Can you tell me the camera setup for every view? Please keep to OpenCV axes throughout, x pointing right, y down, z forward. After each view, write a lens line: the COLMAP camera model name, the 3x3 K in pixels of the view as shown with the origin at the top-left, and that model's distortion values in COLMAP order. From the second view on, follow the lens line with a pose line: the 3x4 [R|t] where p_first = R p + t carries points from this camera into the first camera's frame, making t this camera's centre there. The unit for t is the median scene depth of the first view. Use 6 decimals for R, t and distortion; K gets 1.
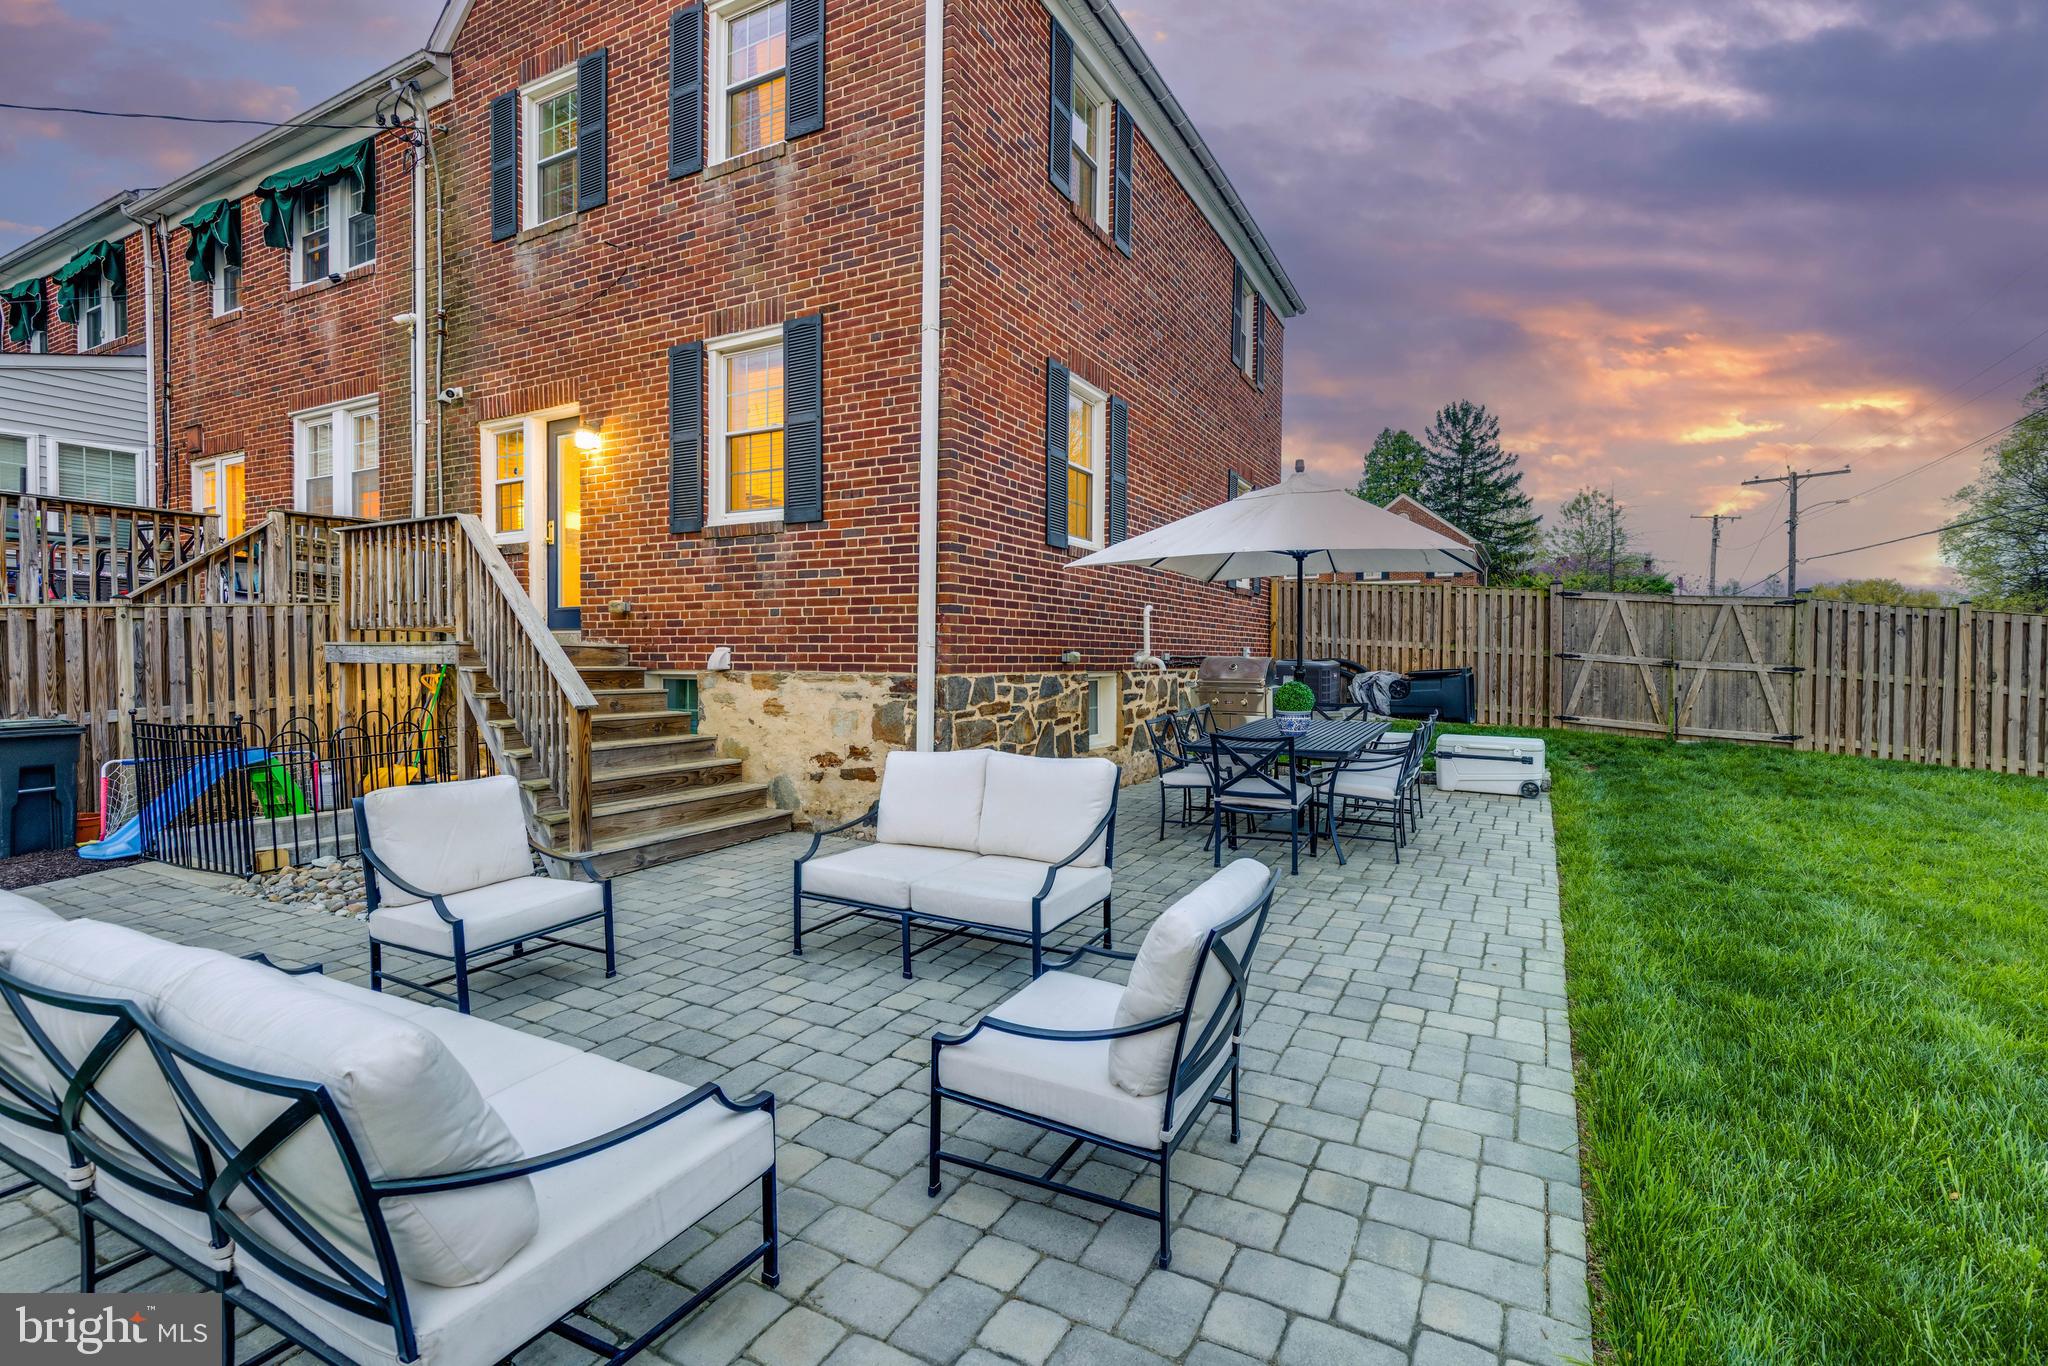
lens RADIAL K [[962.5, 0, 979.5], [0, 962.5, 645.1], [0, 0, 1]] dist [0.003046, -0.001128]
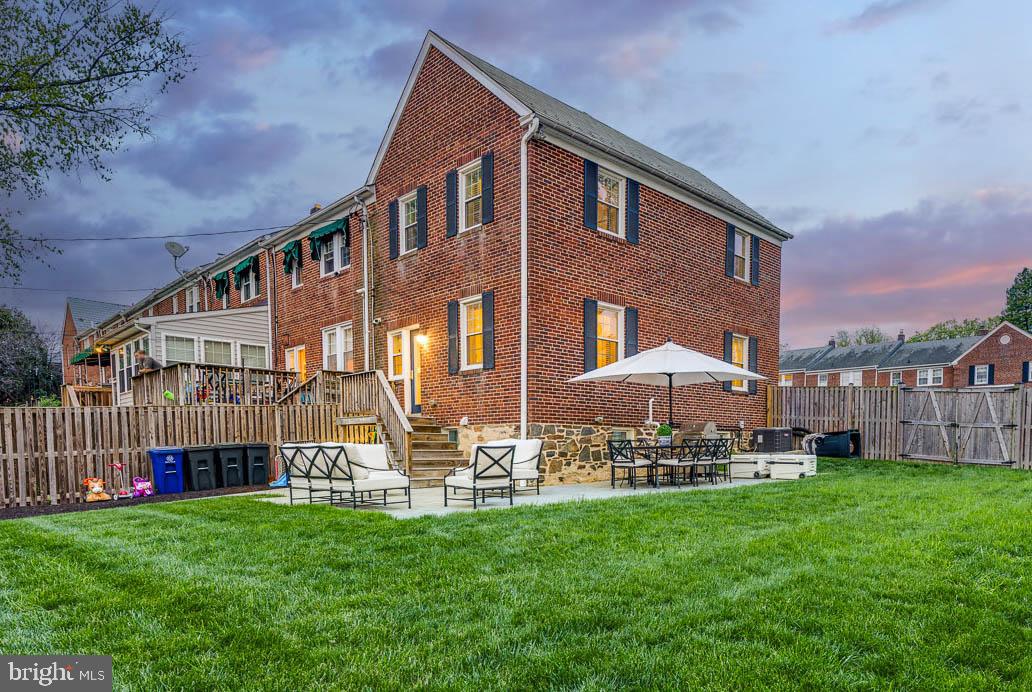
lens RADIAL K [[671.3, 0, 517.0], [0, 671.3, 487.8], [0, 0, 1]] dist [0.000117, 0.000271]
pose [[0.947041, 0.019753, -0.320504, 0.398579], [0.001682, 0.997787, 0.066464, 0.063974], [0.321108, -0.063484, 0.944913, -0.613871]]
